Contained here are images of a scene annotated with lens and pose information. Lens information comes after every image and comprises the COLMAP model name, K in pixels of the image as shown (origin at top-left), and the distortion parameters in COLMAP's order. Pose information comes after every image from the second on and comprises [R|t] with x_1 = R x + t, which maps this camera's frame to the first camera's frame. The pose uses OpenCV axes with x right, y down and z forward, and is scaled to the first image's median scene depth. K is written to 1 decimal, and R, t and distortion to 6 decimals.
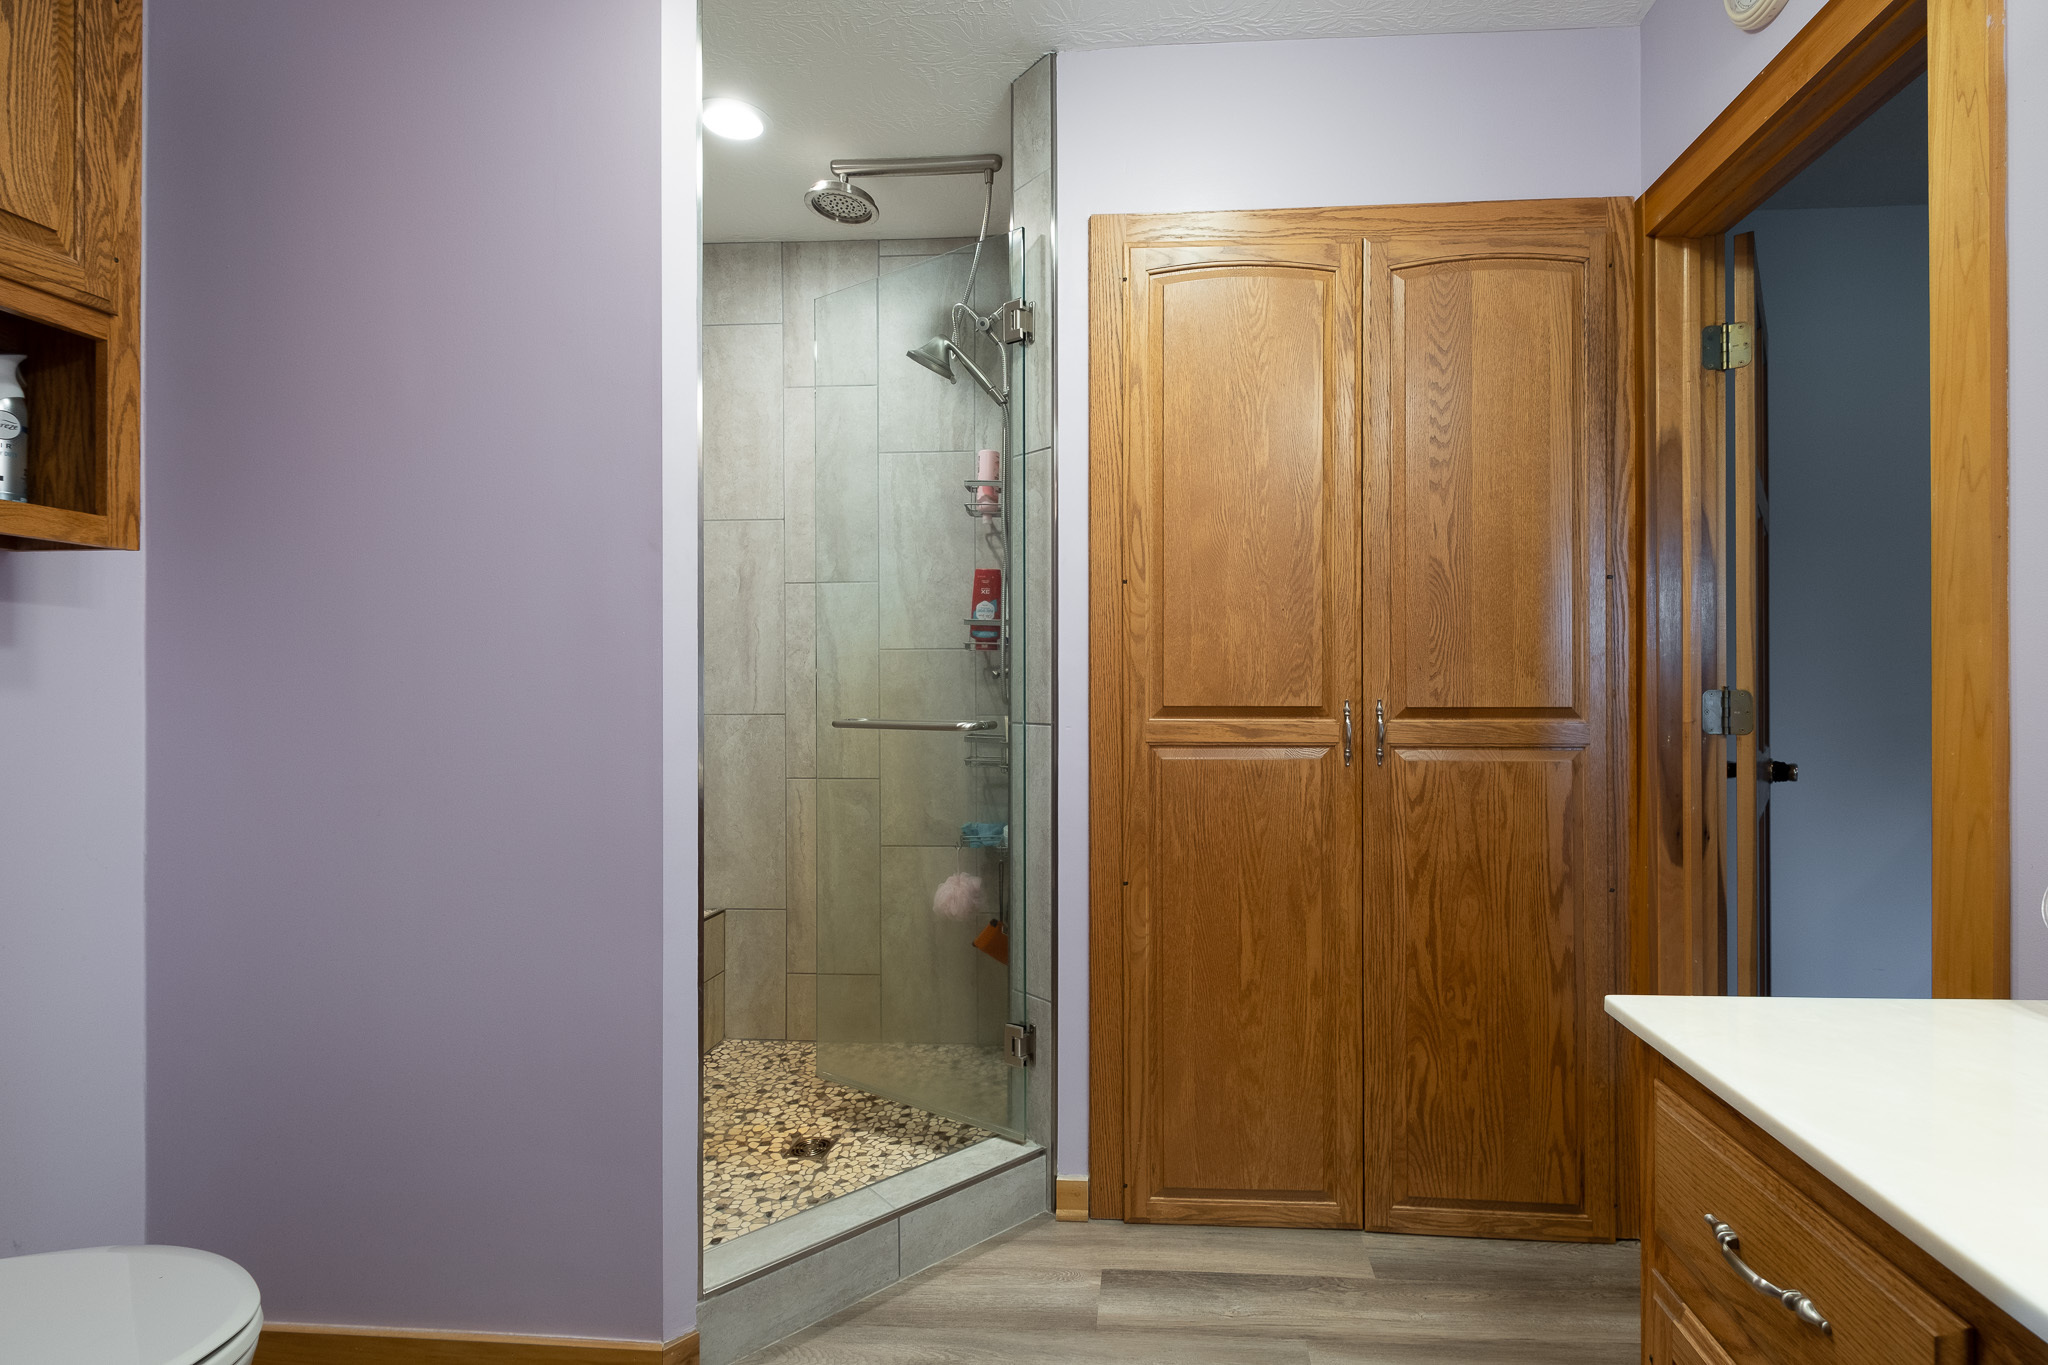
lens RADIAL K [[988.6, 0, 1028.6], [0, 988.6, 679.7], [0, 0, 1]] dist [0.032039, -0.000136]
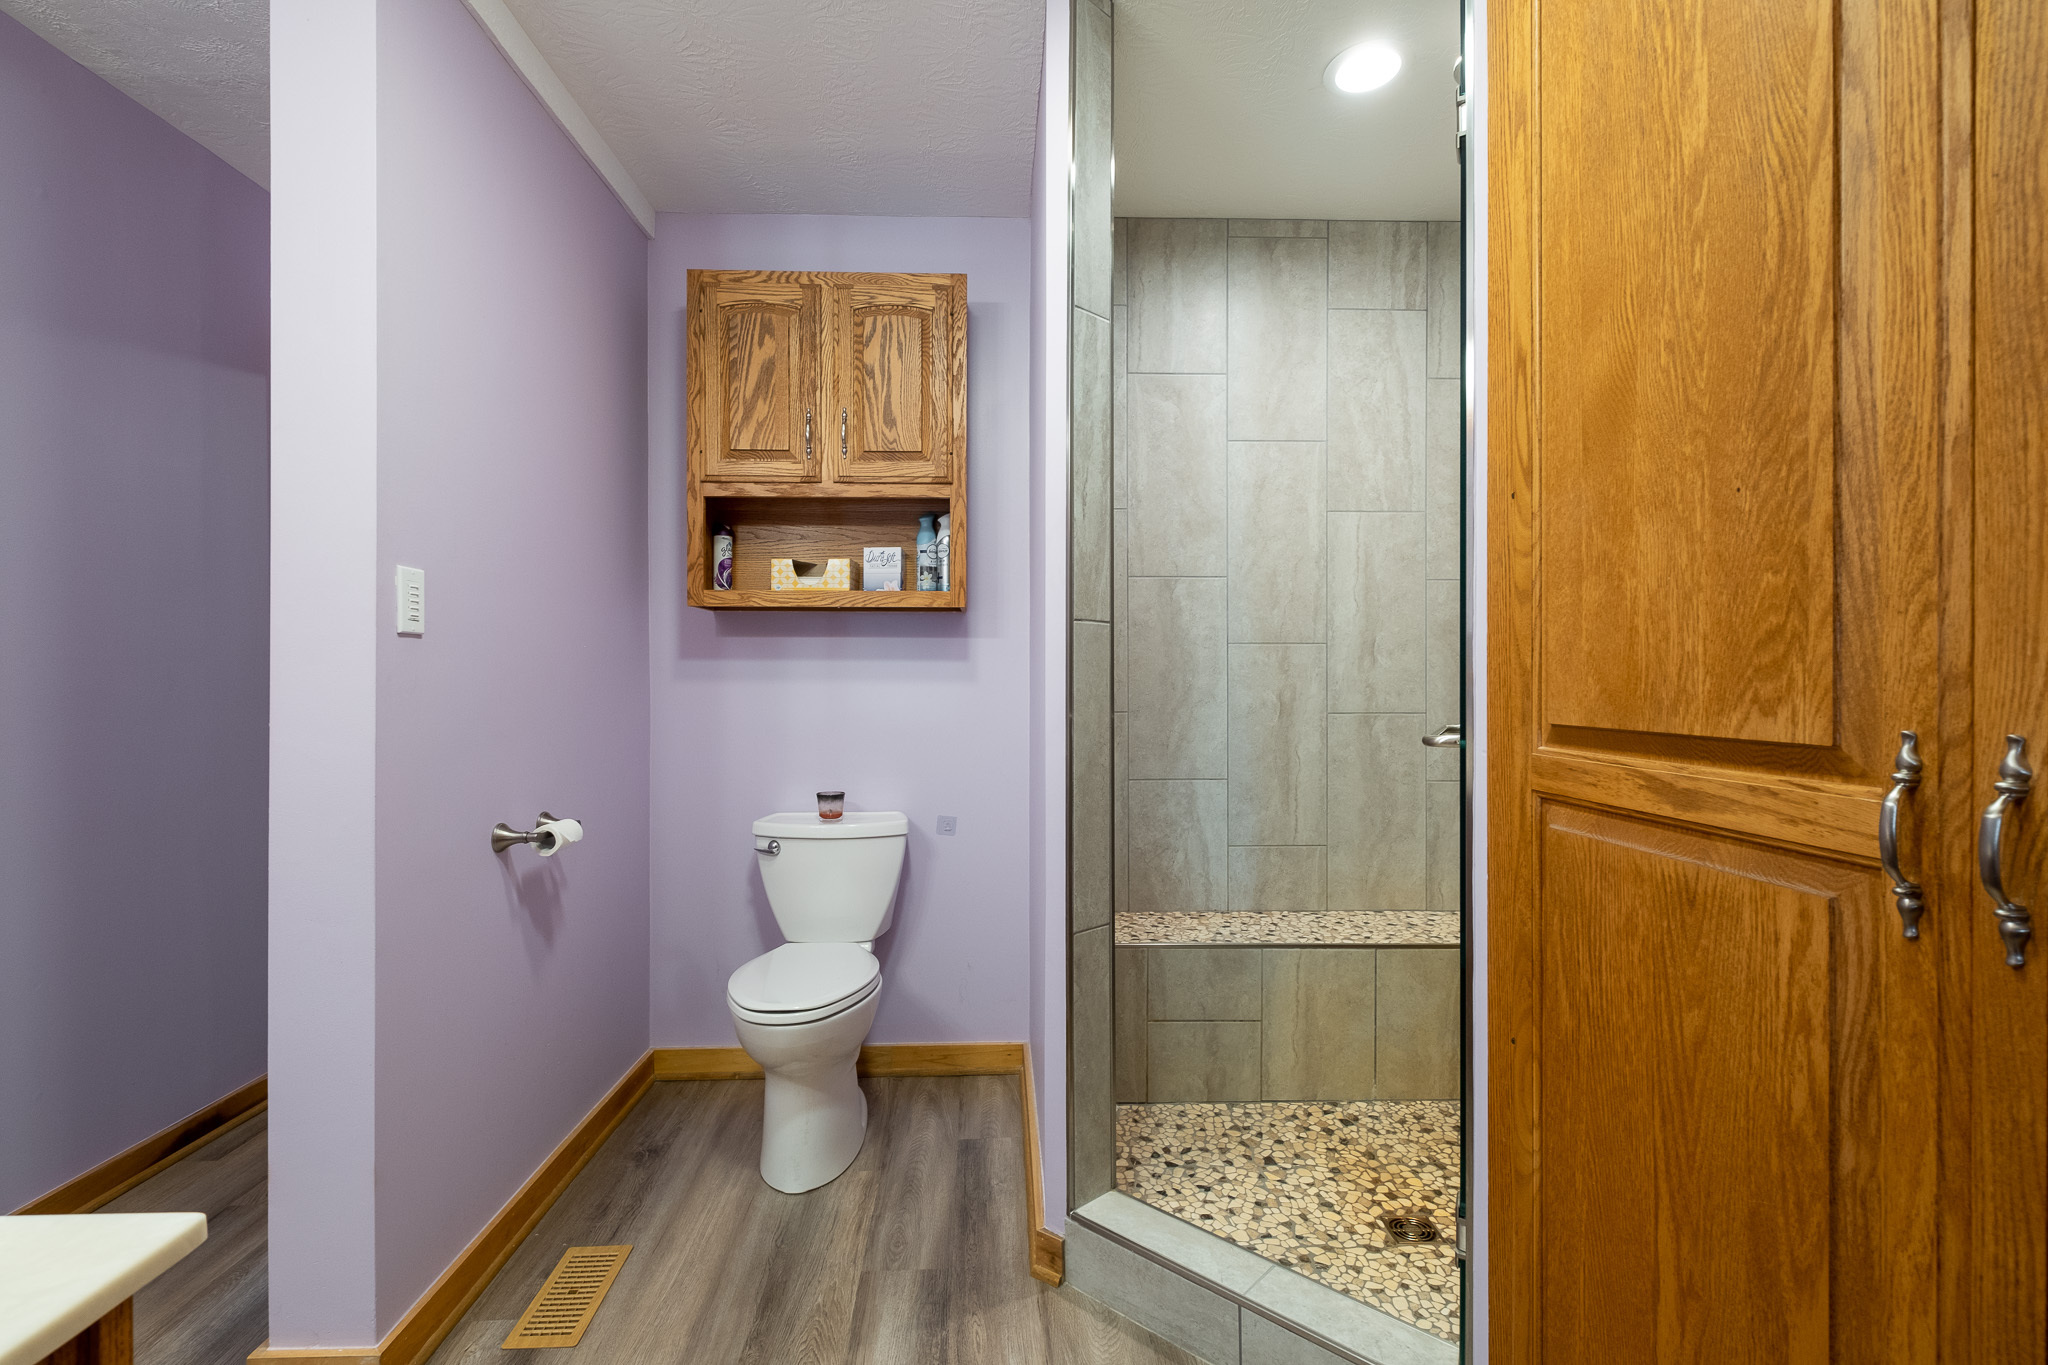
lens RADIAL K [[878.2, 0, 1024.0], [0, 878.2, 682.5], [0, 0, 1]] dist [0.008462, -0.000094]
pose [[0.159500, 0.003862, -0.987190, 0.551184], [0.005725, 0.999972, 0.004837, 0.001313], [0.987181, -0.006423, 0.159473, 0.664857]]
